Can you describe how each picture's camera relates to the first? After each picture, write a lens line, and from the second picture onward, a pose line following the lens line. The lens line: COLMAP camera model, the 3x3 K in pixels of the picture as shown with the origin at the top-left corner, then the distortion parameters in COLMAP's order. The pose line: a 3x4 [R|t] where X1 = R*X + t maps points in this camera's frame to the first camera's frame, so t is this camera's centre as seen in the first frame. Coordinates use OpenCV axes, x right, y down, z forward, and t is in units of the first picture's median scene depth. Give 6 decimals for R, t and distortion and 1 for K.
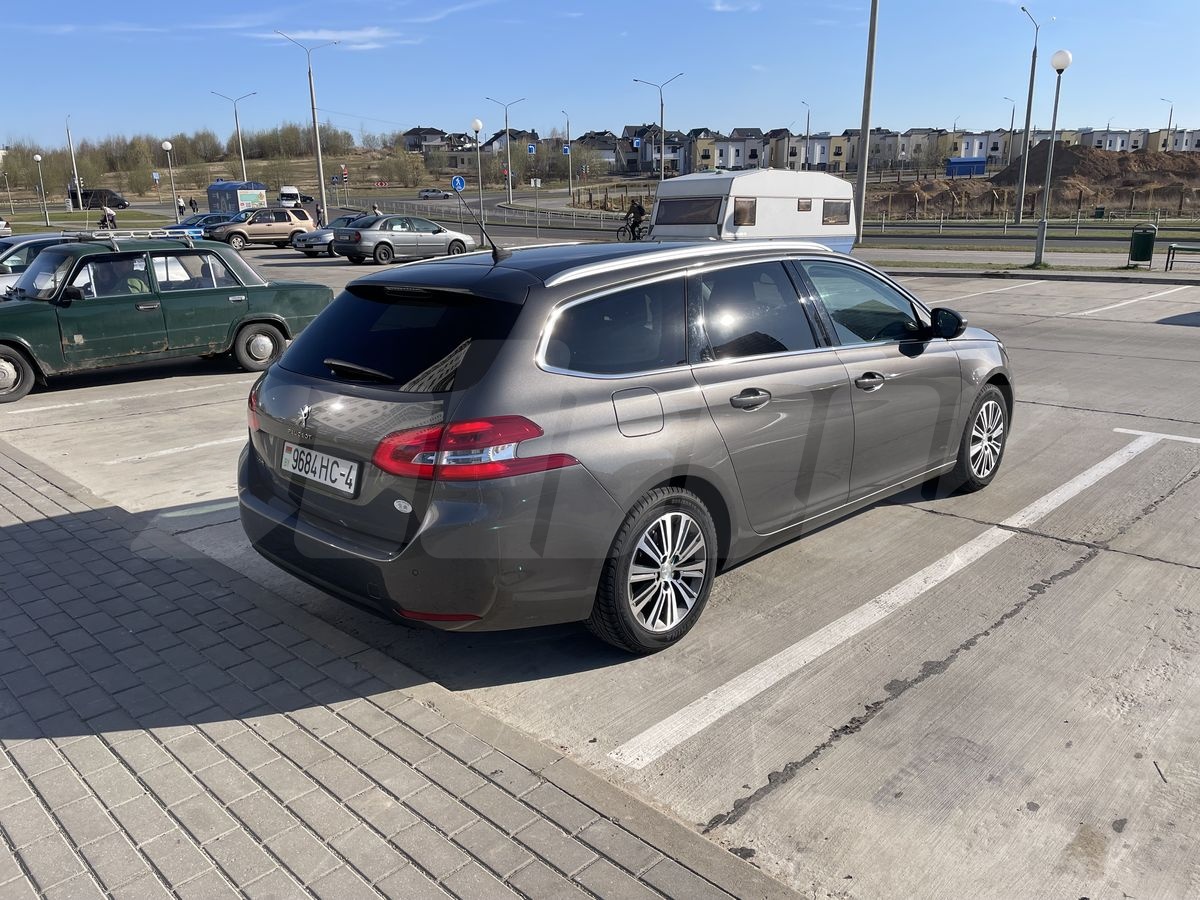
lens RADIAL K [[906.2, 0, 603.7], [0, 906.2, 450.3], [0, 0, 1]] dist [0.075834, -0.091835]
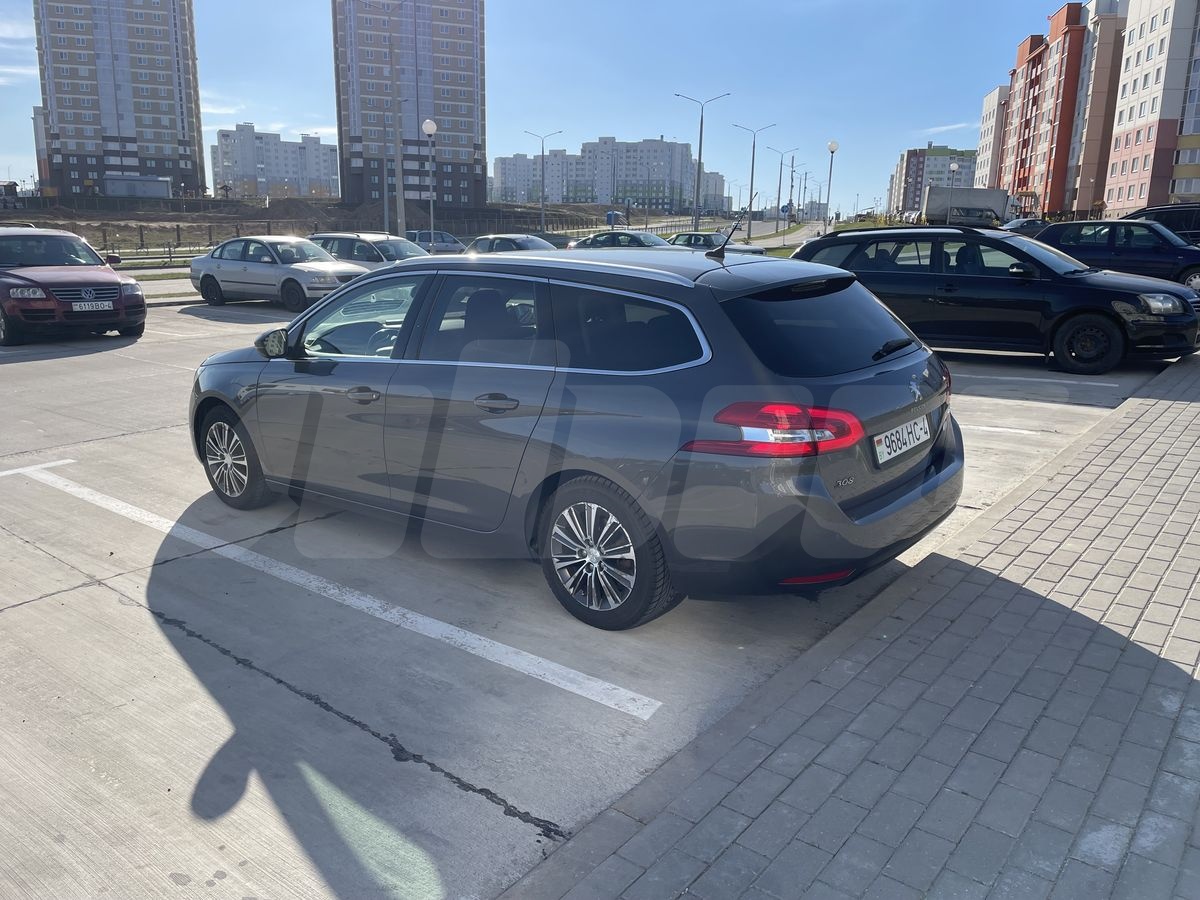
lens RADIAL K [[906.2, 0, 602.4], [0, 906.2, 451.0], [0, 0, 1]] dist [0.075834, -0.091835]
pose [[-0.092827, -0.218260, 0.971466, -0.217281], [0.268147, 0.934151, 0.235499, -0.052214], [-0.958895, 0.282356, -0.028189, 0.220693]]
